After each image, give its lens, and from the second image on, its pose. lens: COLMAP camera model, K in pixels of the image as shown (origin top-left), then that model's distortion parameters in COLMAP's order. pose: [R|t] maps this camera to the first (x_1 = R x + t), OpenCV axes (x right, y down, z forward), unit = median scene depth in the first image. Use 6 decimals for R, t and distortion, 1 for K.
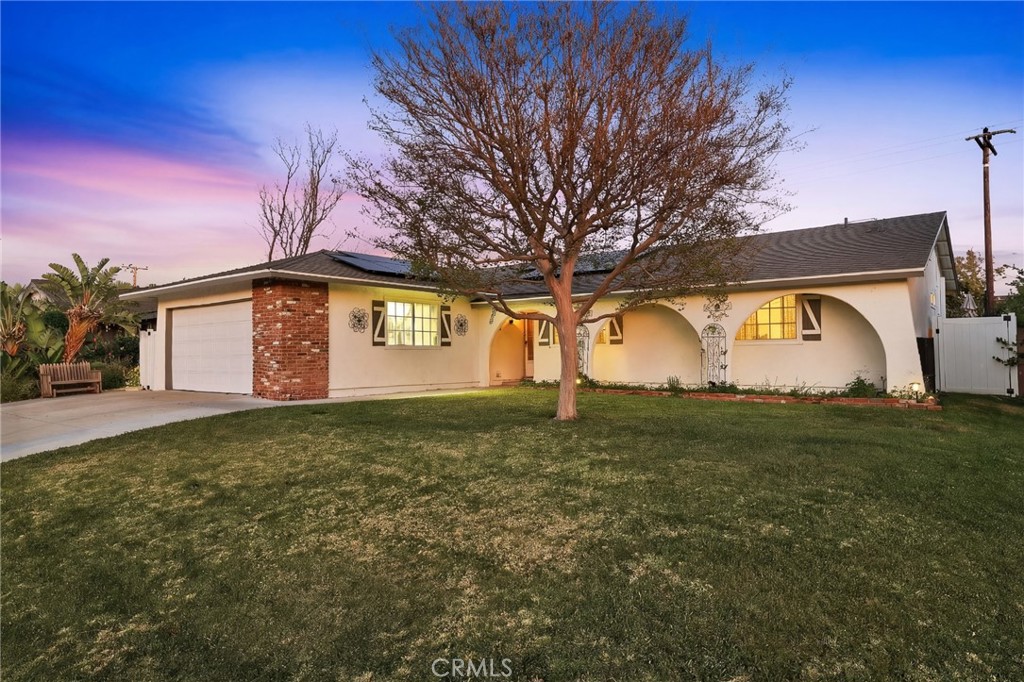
lens RADIAL K [[605.4, 0, 512.8], [0, 605.4, 355.8], [0, 0, 1]] dist [-0.002539, -0.000399]
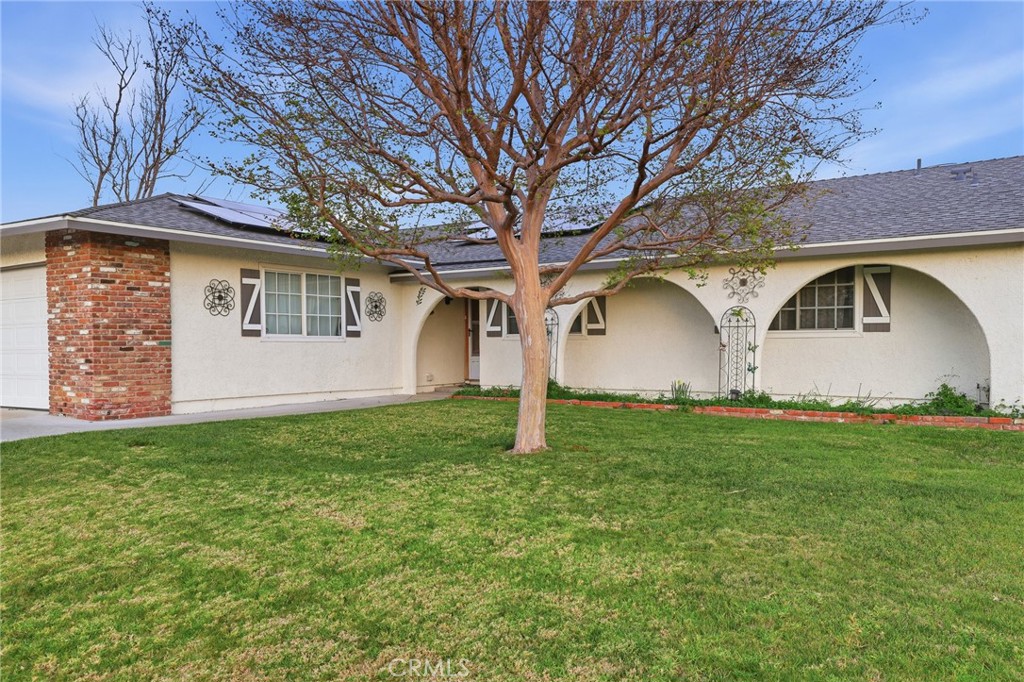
lens RADIAL K [[785.0, 0, 511.0], [0, 785.0, 365.6], [0, 0, 1]] dist [0.026918, 0.002959]
pose [[0.997196, 0.001326, 0.074825, 0.003223], [-0.003020, 0.999741, 0.022536, -0.005431], [-0.074776, -0.022698, 0.996942, 0.115661]]
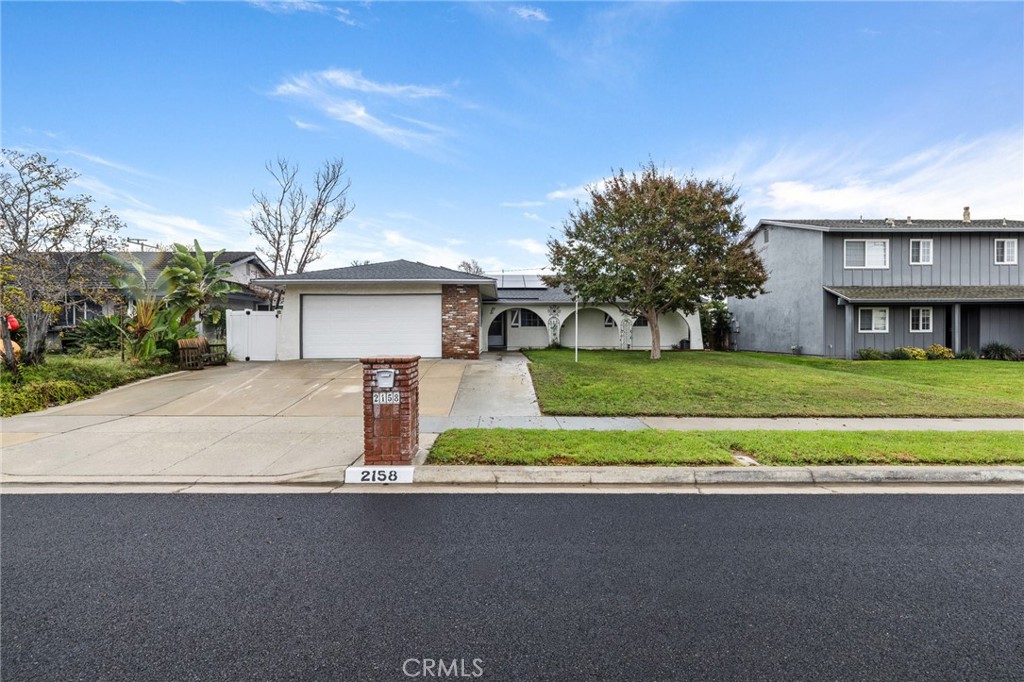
lens RADIAL K [[427.8, 0, 508.4], [0, 427.8, 338.6], [0, 0, 1]] dist [0.000343, 0.000070]
pose [[0.760869, -0.003269, 0.648897, -1.053544], [-0.000217, 0.999986, 0.005292, 0.011561], [-0.648905, -0.004167, 0.760858, 0.070429]]
